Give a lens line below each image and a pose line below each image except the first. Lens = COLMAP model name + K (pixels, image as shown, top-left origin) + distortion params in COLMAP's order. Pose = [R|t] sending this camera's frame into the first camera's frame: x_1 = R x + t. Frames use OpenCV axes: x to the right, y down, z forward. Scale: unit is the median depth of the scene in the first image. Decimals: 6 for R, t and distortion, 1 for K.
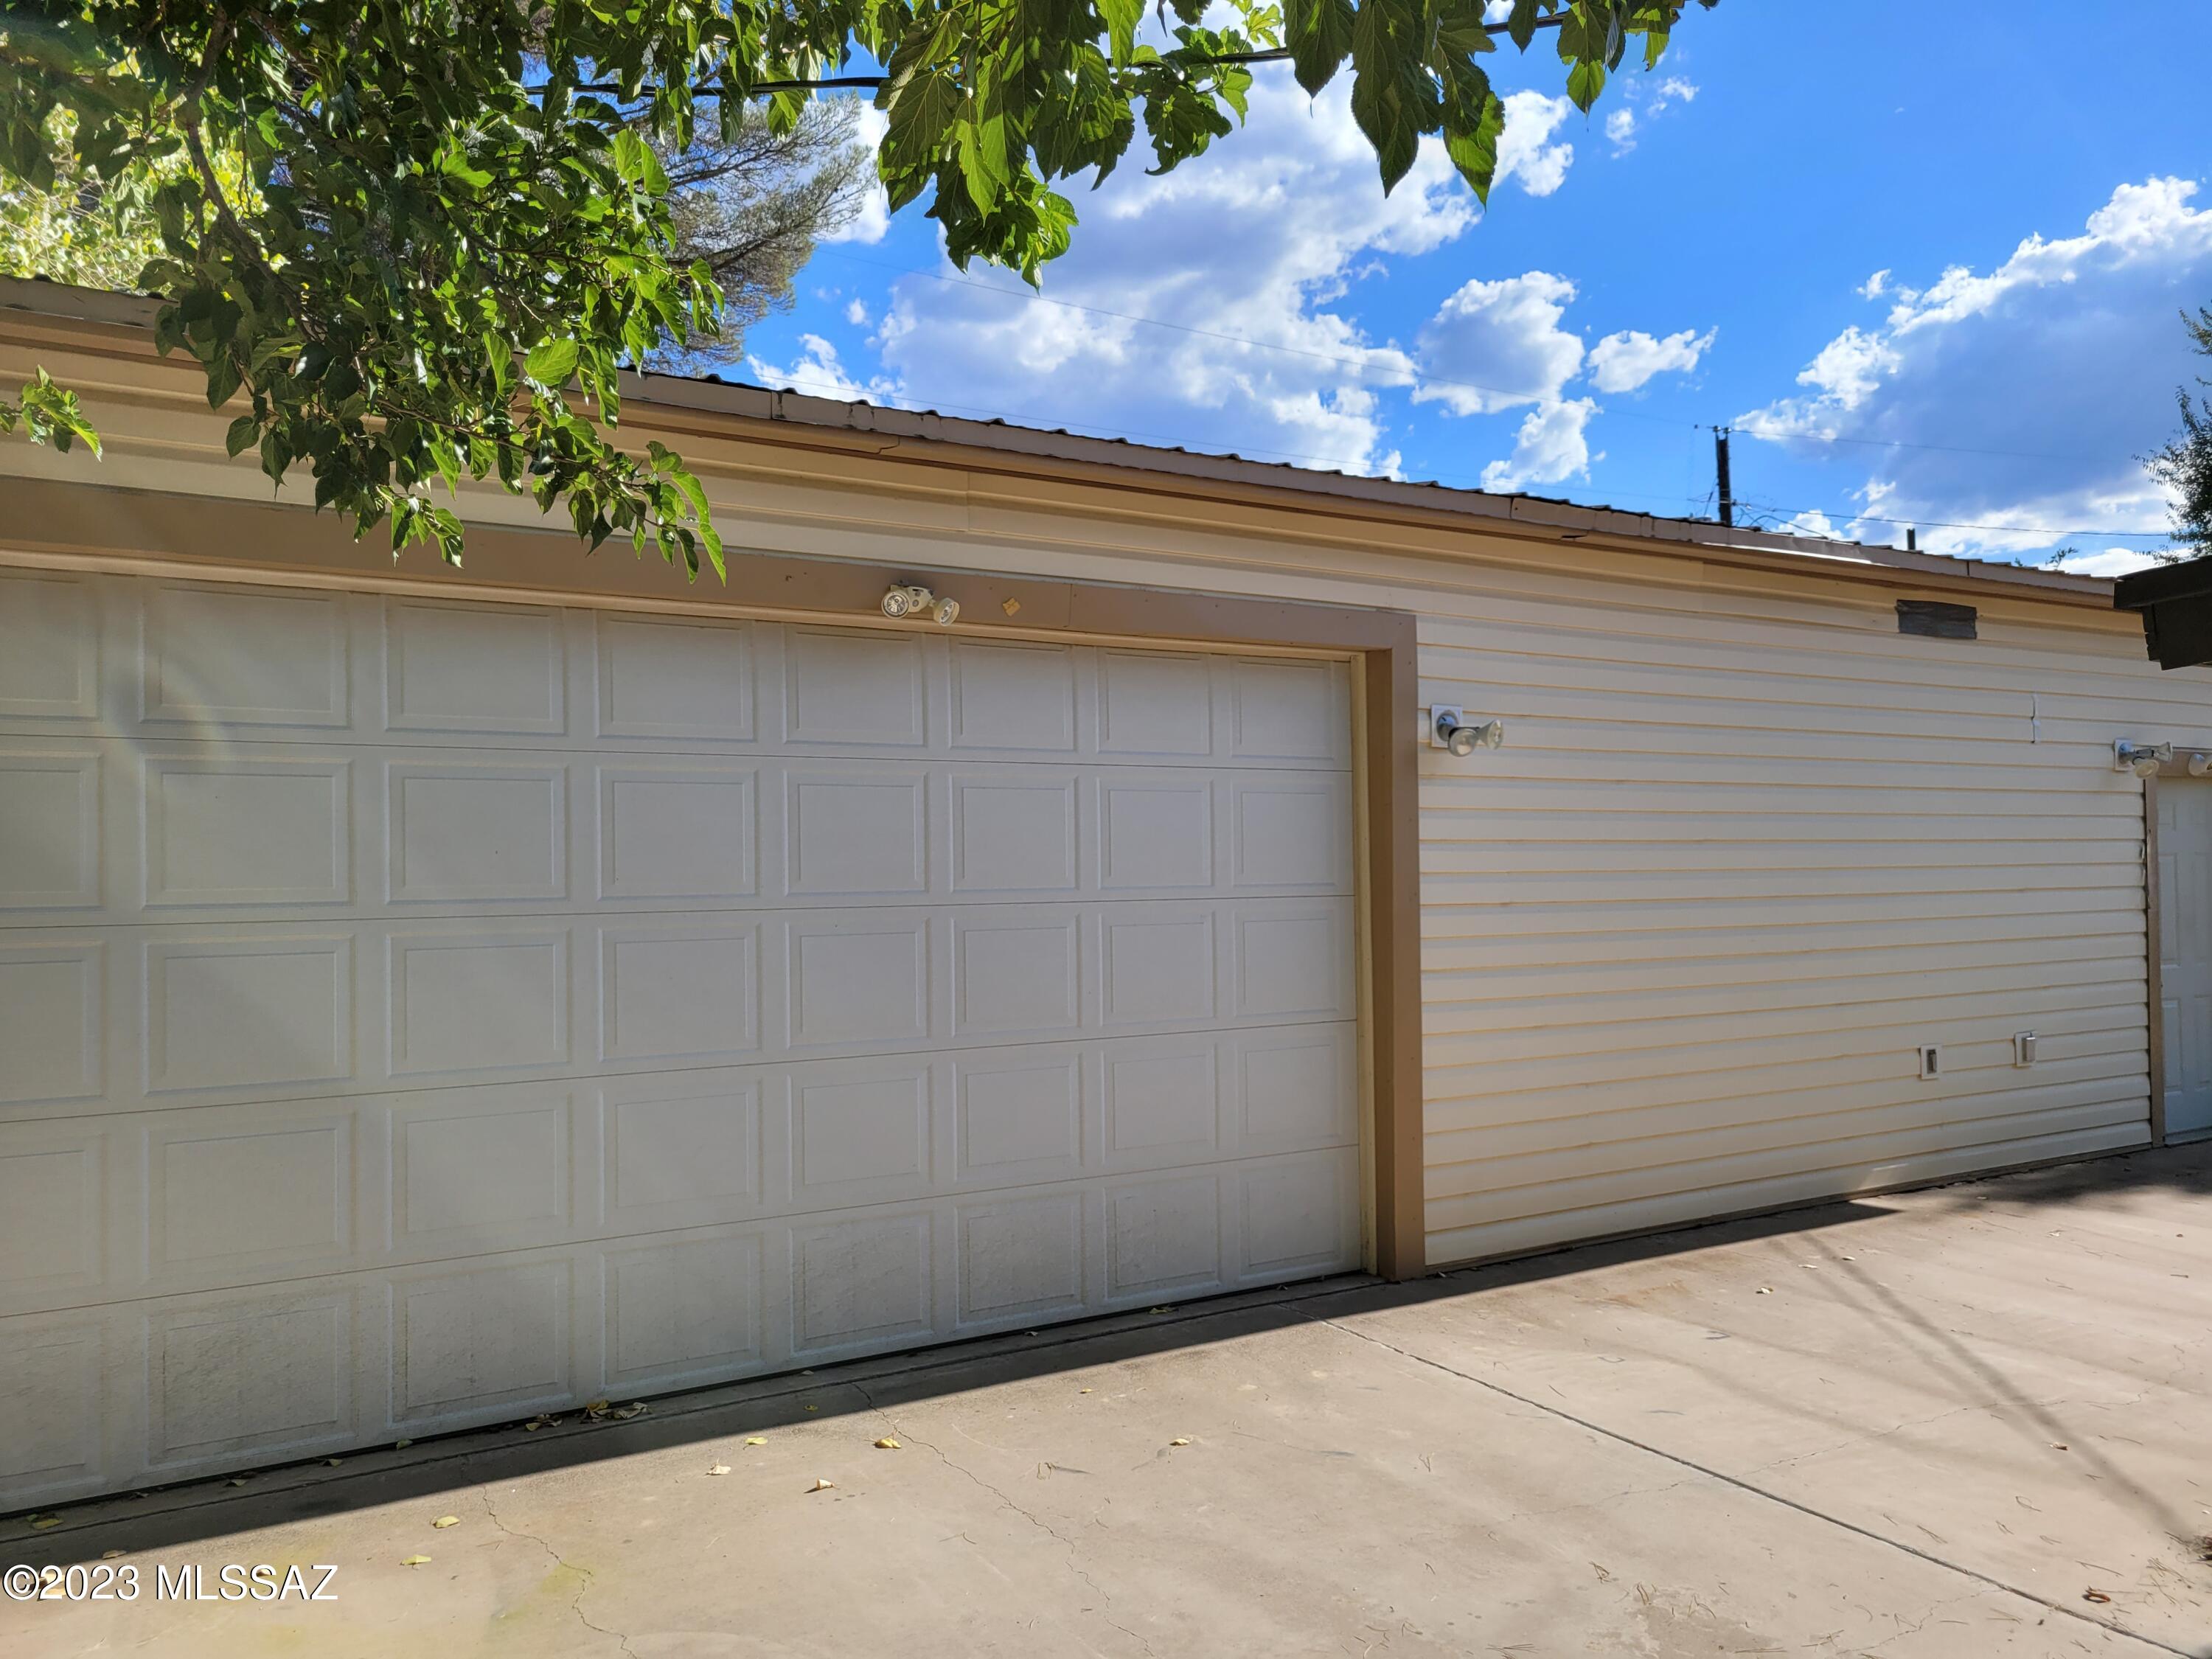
lens RADIAL K [[1680.1, 0, 1102.8], [0, 1680.1, 834.4], [0, 0, 1]] dist [0.046670, -0.019213]
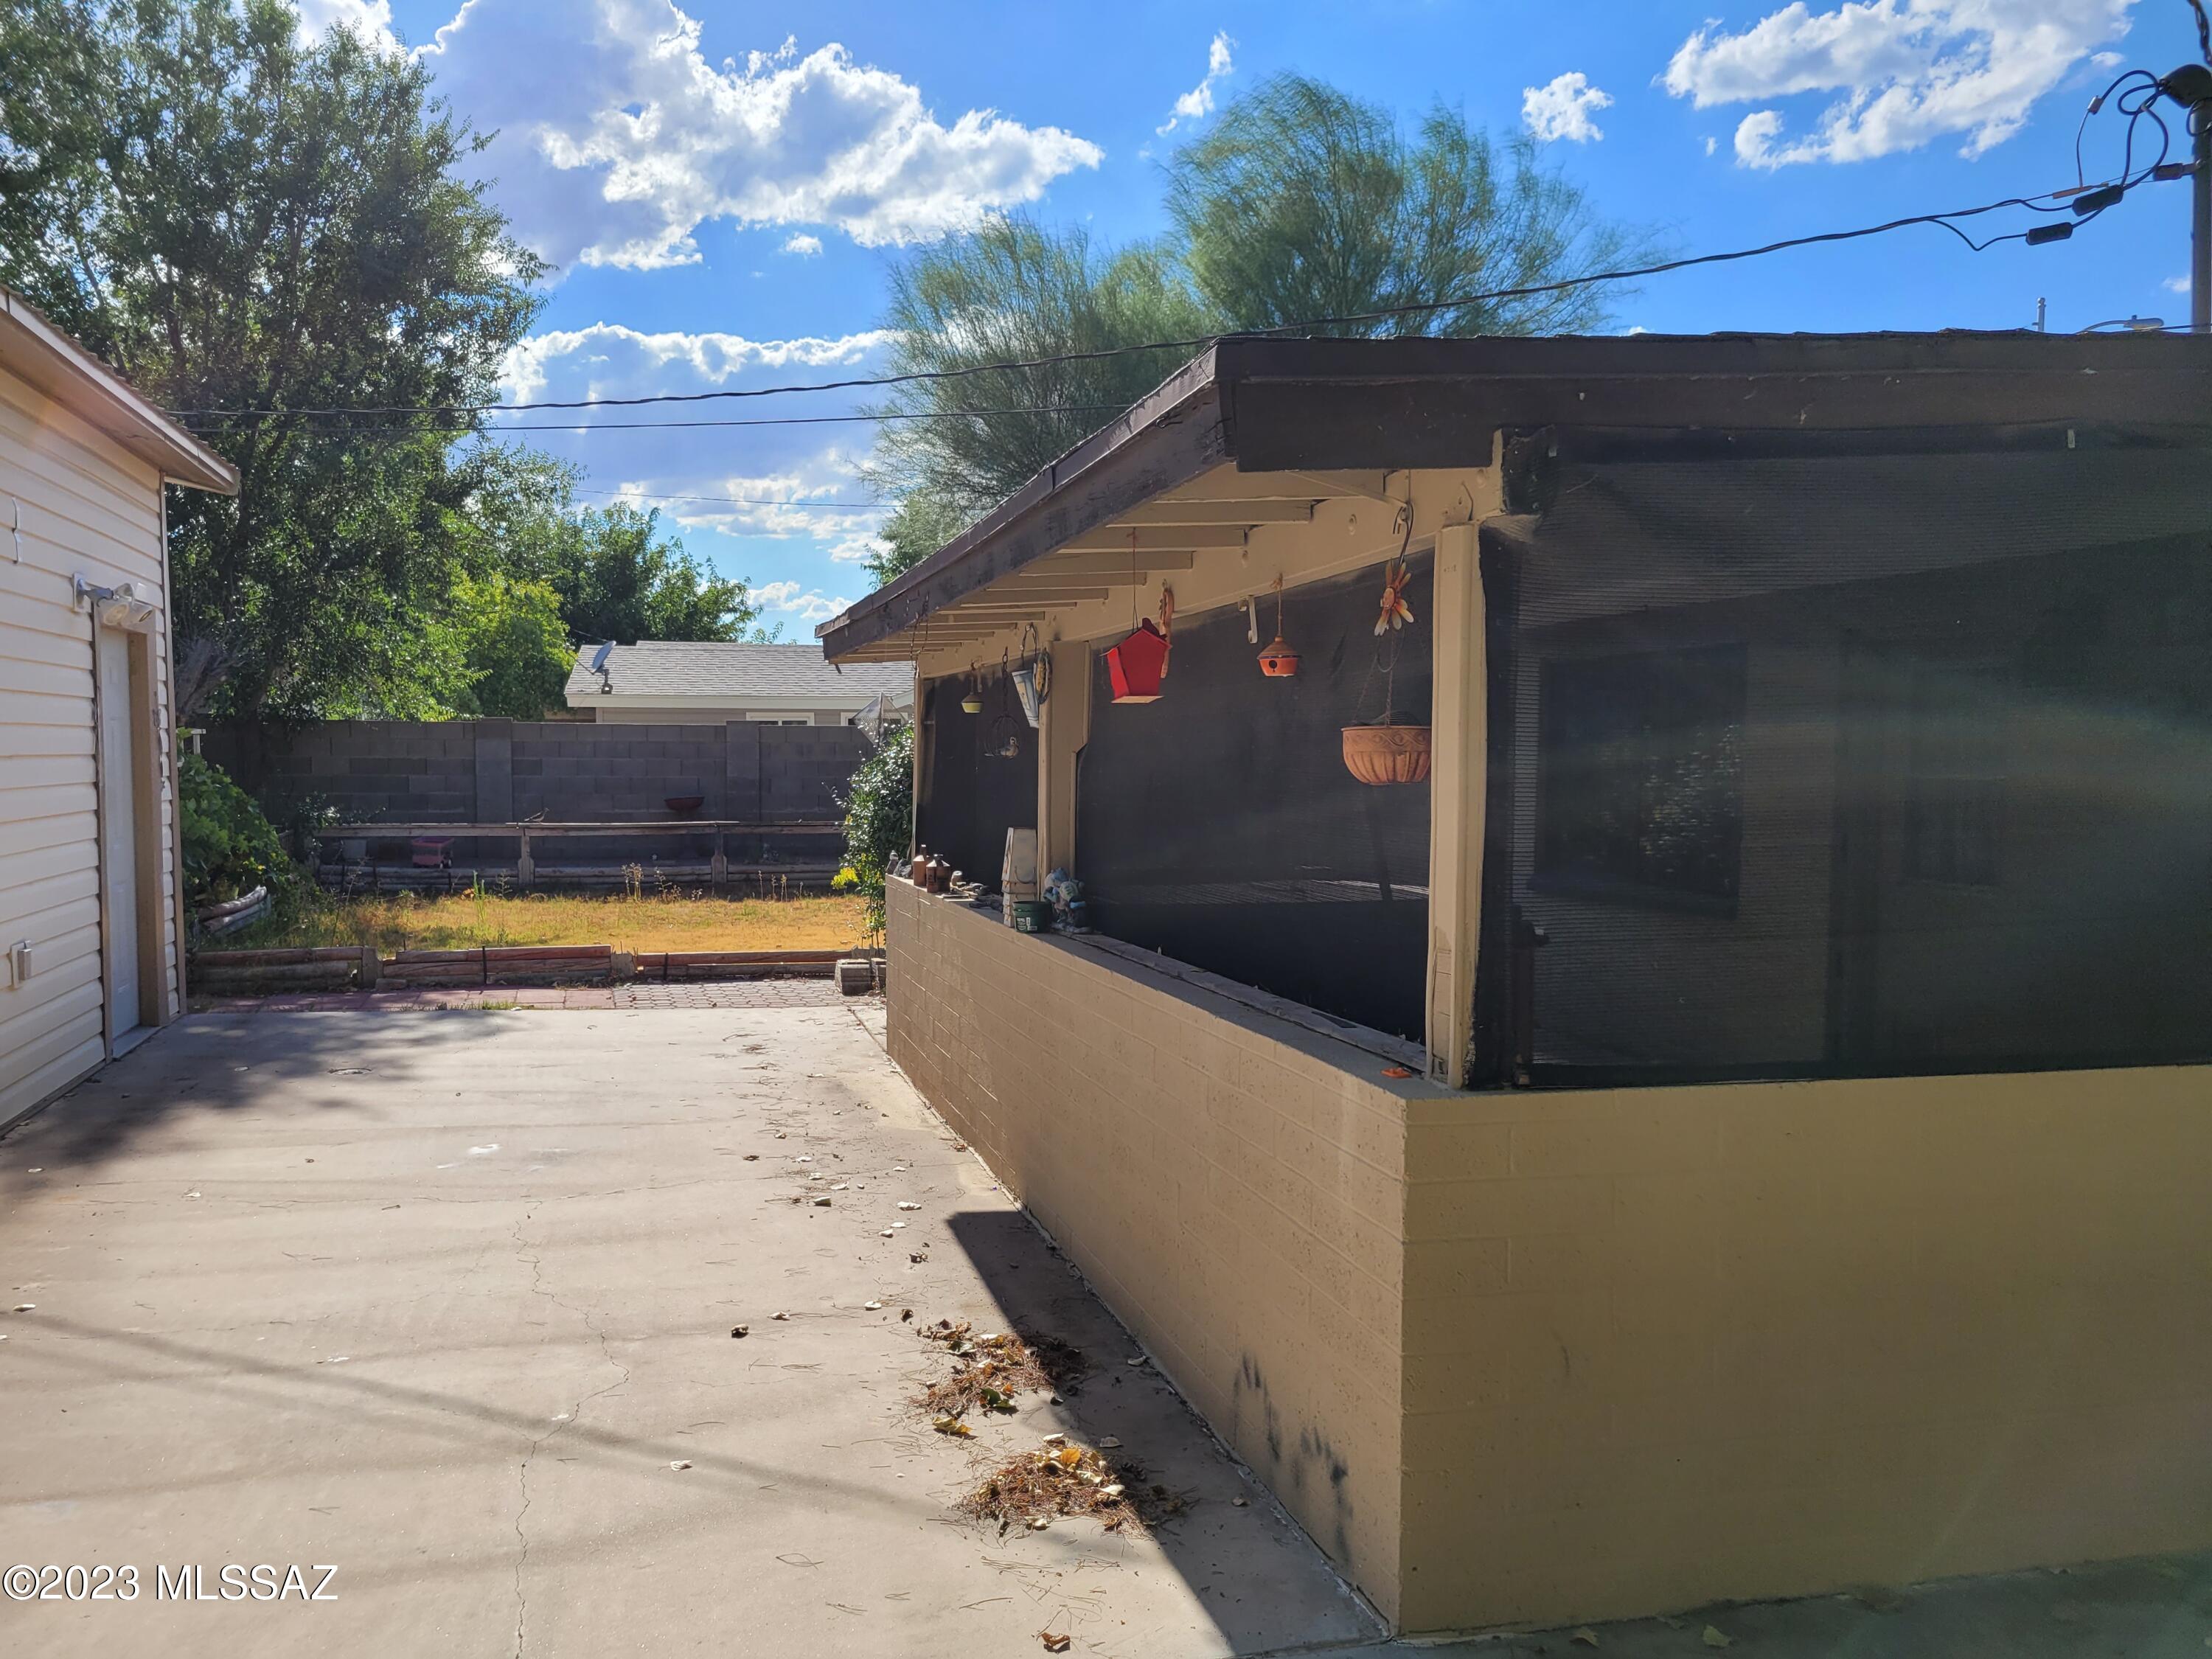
lens RADIAL K [[1680.1, 0, 1097.7], [0, 1680.1, 837.3], [0, 0, 1]] dist [0.046670, -0.019213]
pose [[0.265279, -0.032241, 0.963632, -0.108698], [-0.038133, 0.998308, 0.043899, 0.028437], [-0.963417, -0.048391, 0.263601, 0.558148]]
